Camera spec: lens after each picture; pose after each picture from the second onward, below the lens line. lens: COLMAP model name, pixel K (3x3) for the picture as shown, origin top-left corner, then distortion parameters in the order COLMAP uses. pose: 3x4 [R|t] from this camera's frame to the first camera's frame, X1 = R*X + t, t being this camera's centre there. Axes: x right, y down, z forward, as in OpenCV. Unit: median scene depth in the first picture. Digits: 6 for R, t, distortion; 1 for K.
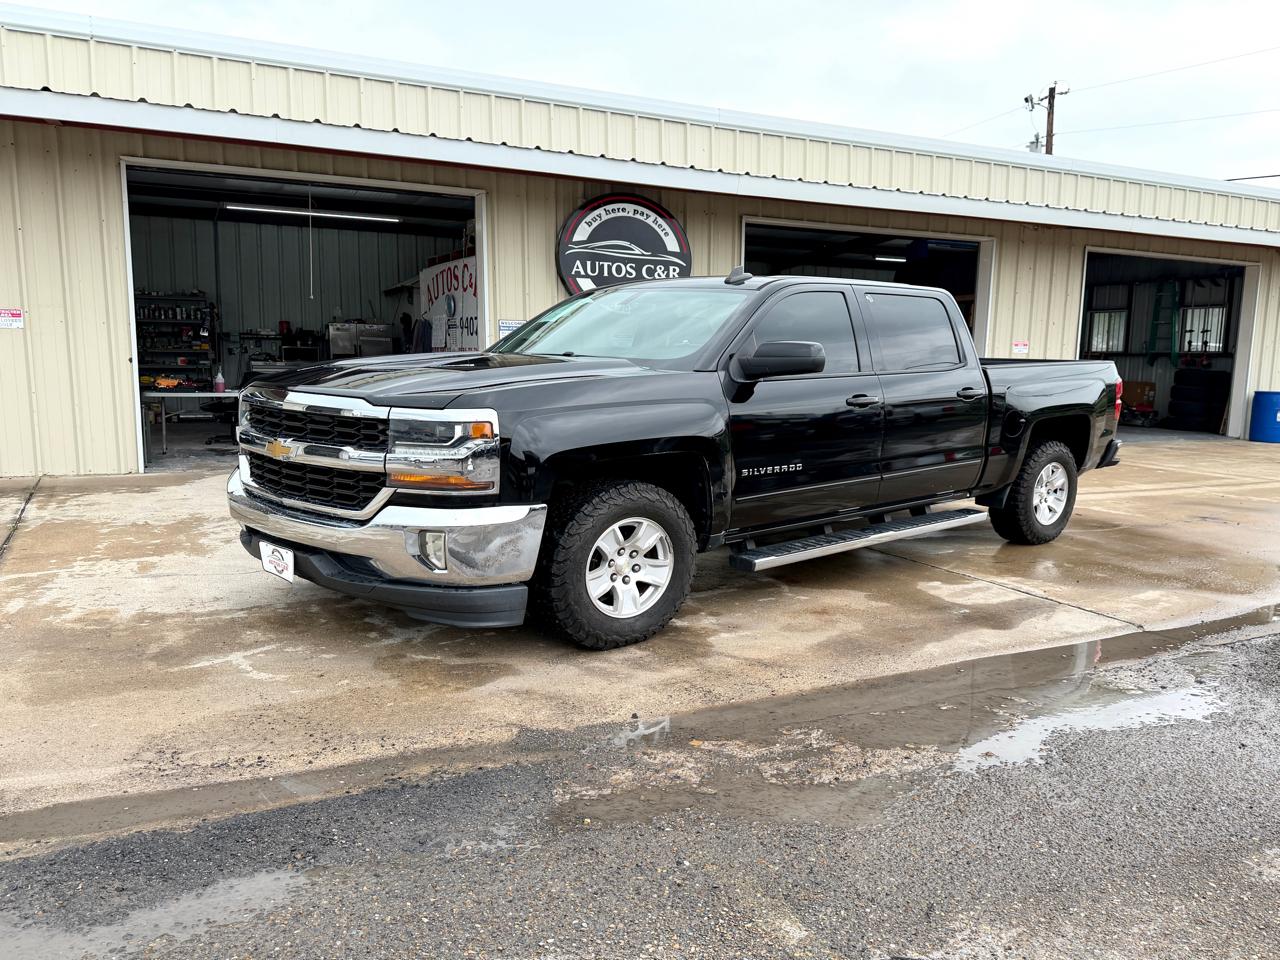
lens RADIAL K [[697.1, 0, 751.2], [0, 697.1, 424.7], [0, 0, 1]] dist [0.025164, -0.016791]
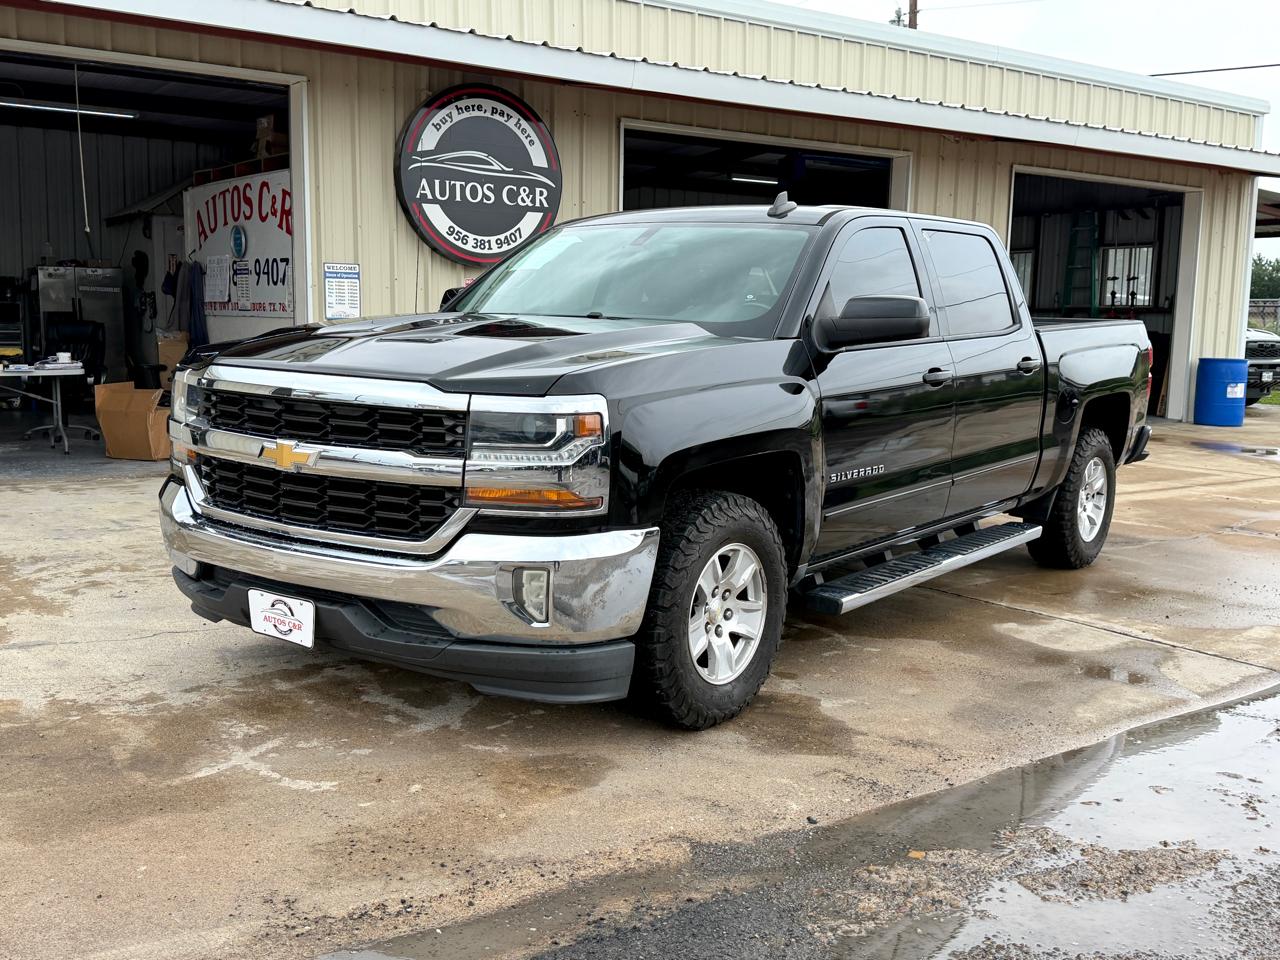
lens RADIAL K [[986.9, 0, 532.4], [0, 986.9, 402.1], [0, 0, 1]] dist [0.049343, -0.048753]
pose [[0.995636, -0.009161, 0.092866, -0.363324], [0.009690, 0.999939, -0.005241, -0.007042], [-0.092812, 0.006118, 0.995665, 0.003429]]
